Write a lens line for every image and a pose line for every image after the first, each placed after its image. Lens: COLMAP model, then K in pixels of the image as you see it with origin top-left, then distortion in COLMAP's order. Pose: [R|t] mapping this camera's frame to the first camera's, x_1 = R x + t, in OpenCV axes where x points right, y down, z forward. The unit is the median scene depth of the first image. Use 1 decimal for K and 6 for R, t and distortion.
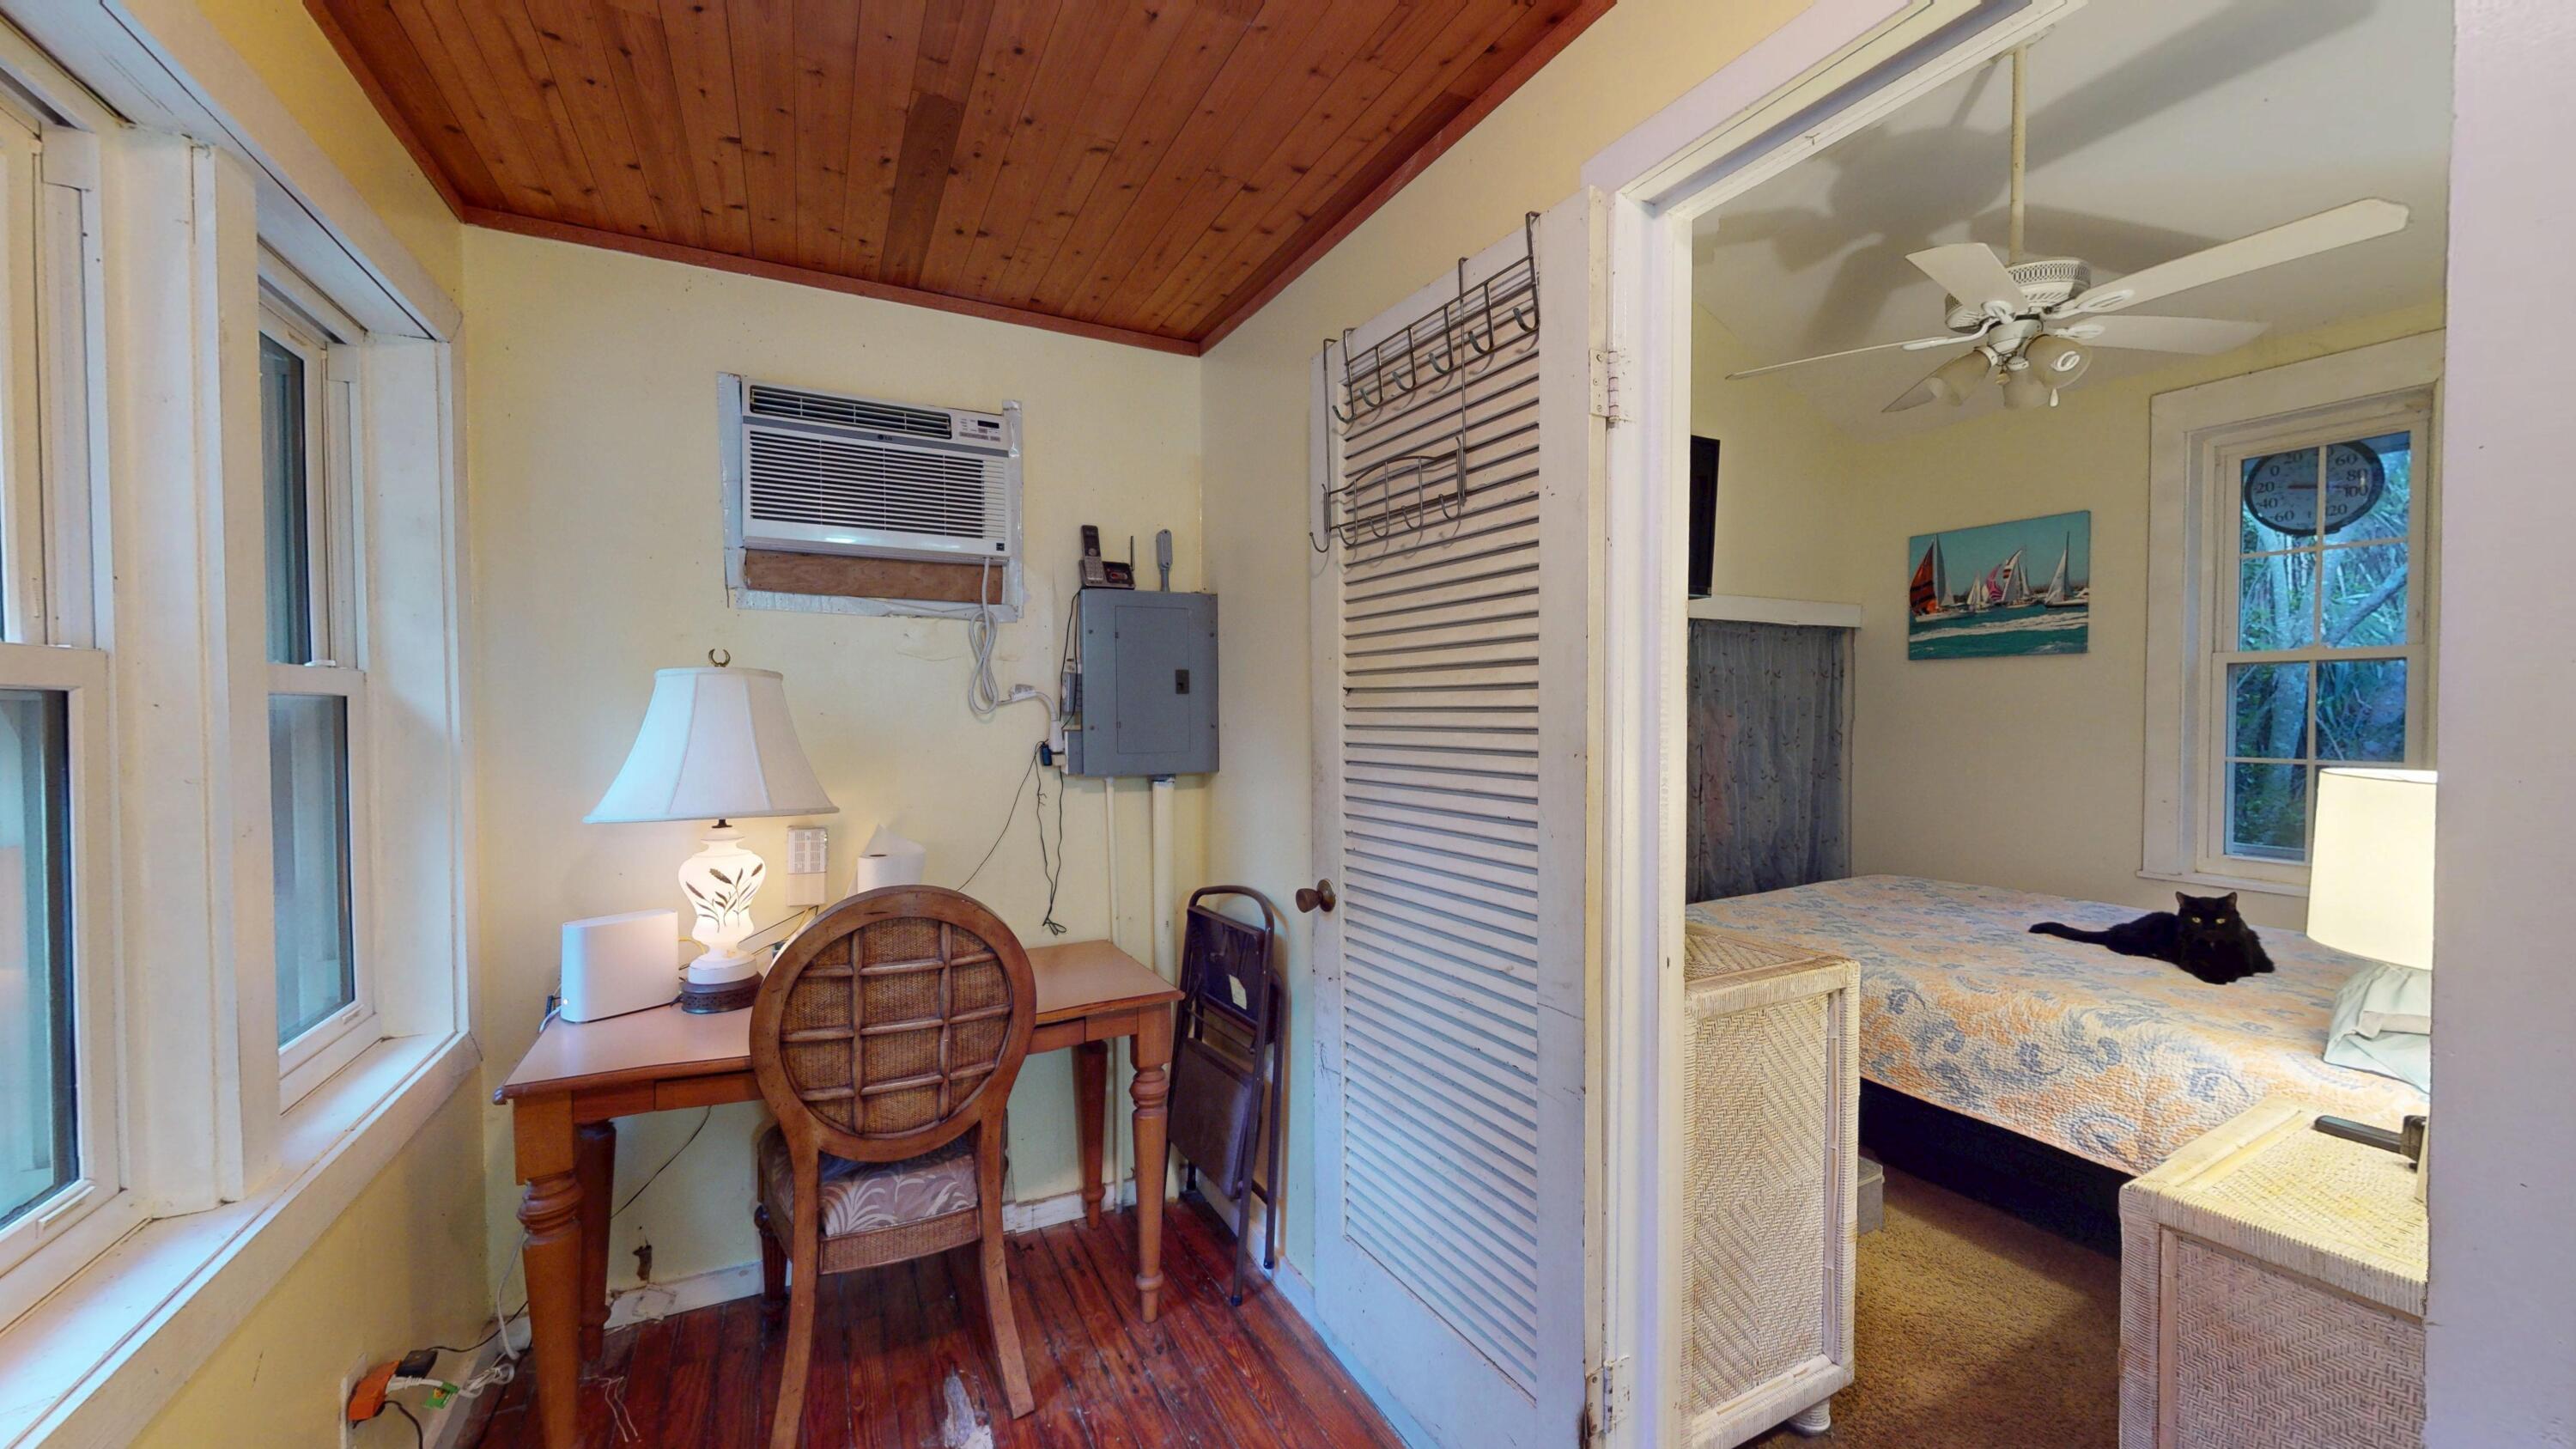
lens RADIAL K [[953.1, 0, 1292.8], [0, 953.1, 731.8], [0, 0, 1]] dist [-0.003440, -0.000099]
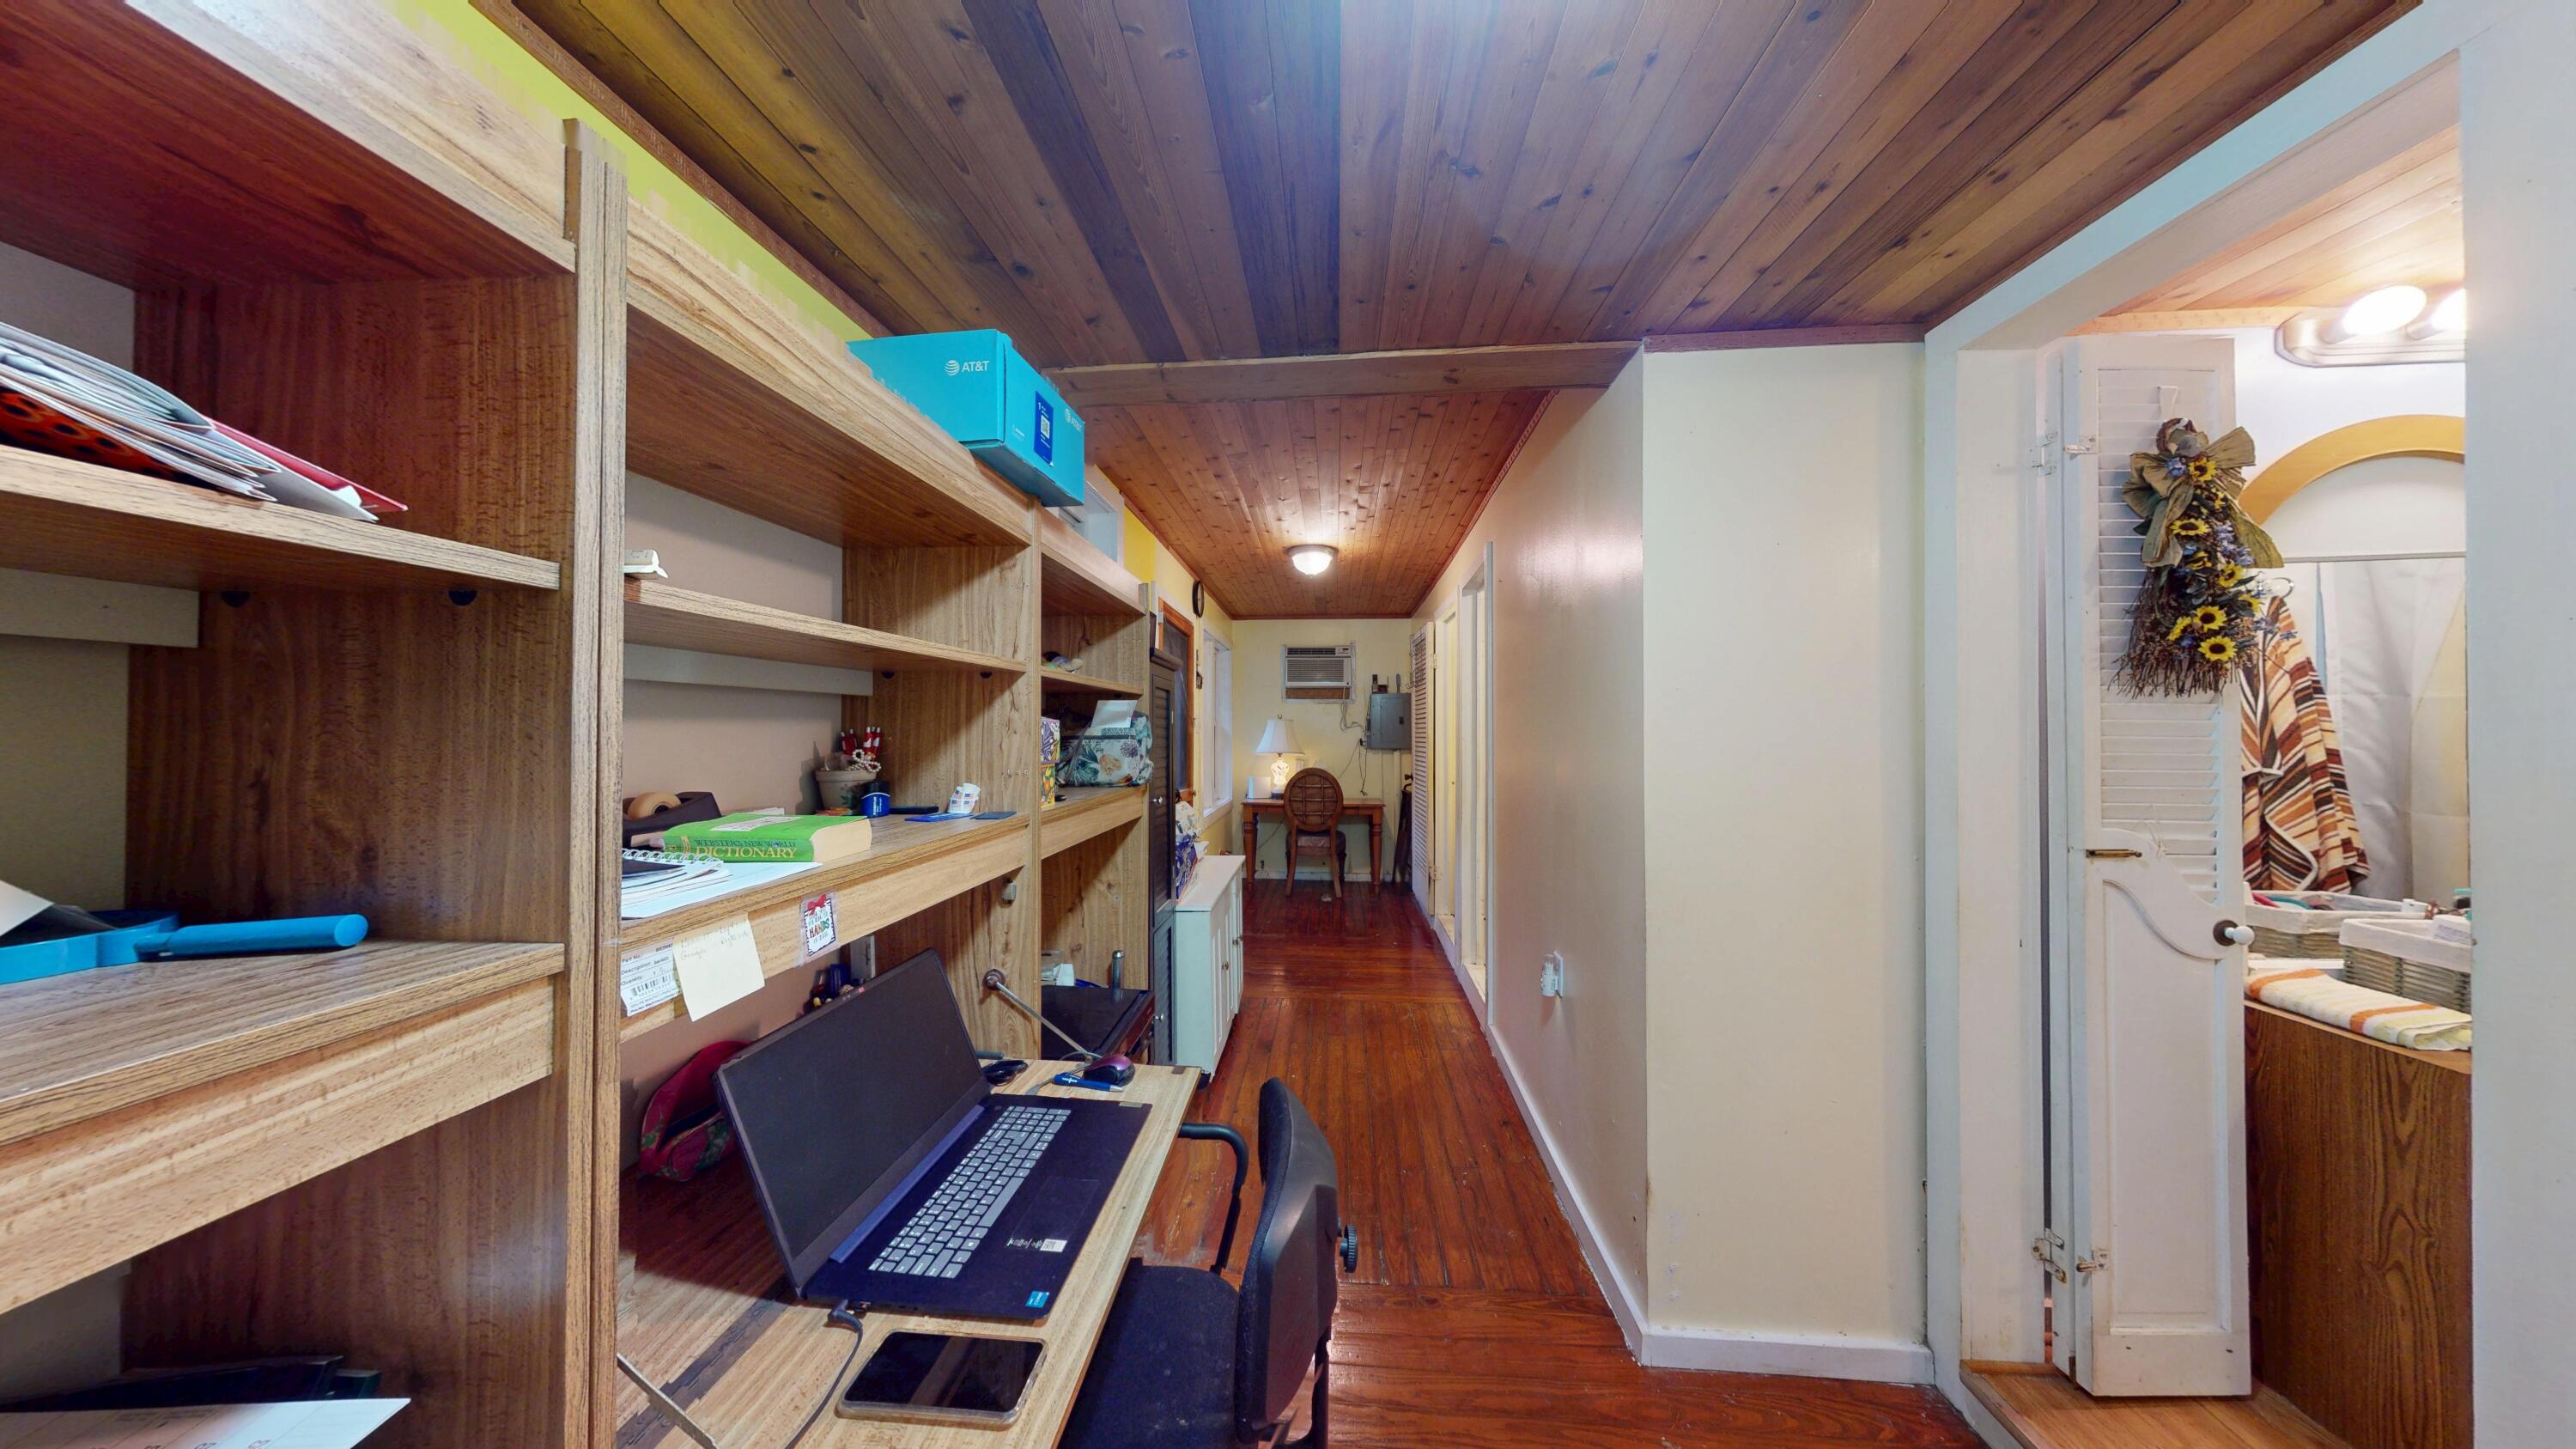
lens RADIAL K [[953.1, 0, 1280.0], [0, 953.1, 726.0], [0, 0, 1]] dist [-0.003440, -0.000099]
pose [[0.849715, -0.004015, -0.527227, 1.382390], [-0.013814, 0.999458, -0.029875, 0.076485], [0.527062, 0.032669, 0.849199, -2.199296]]
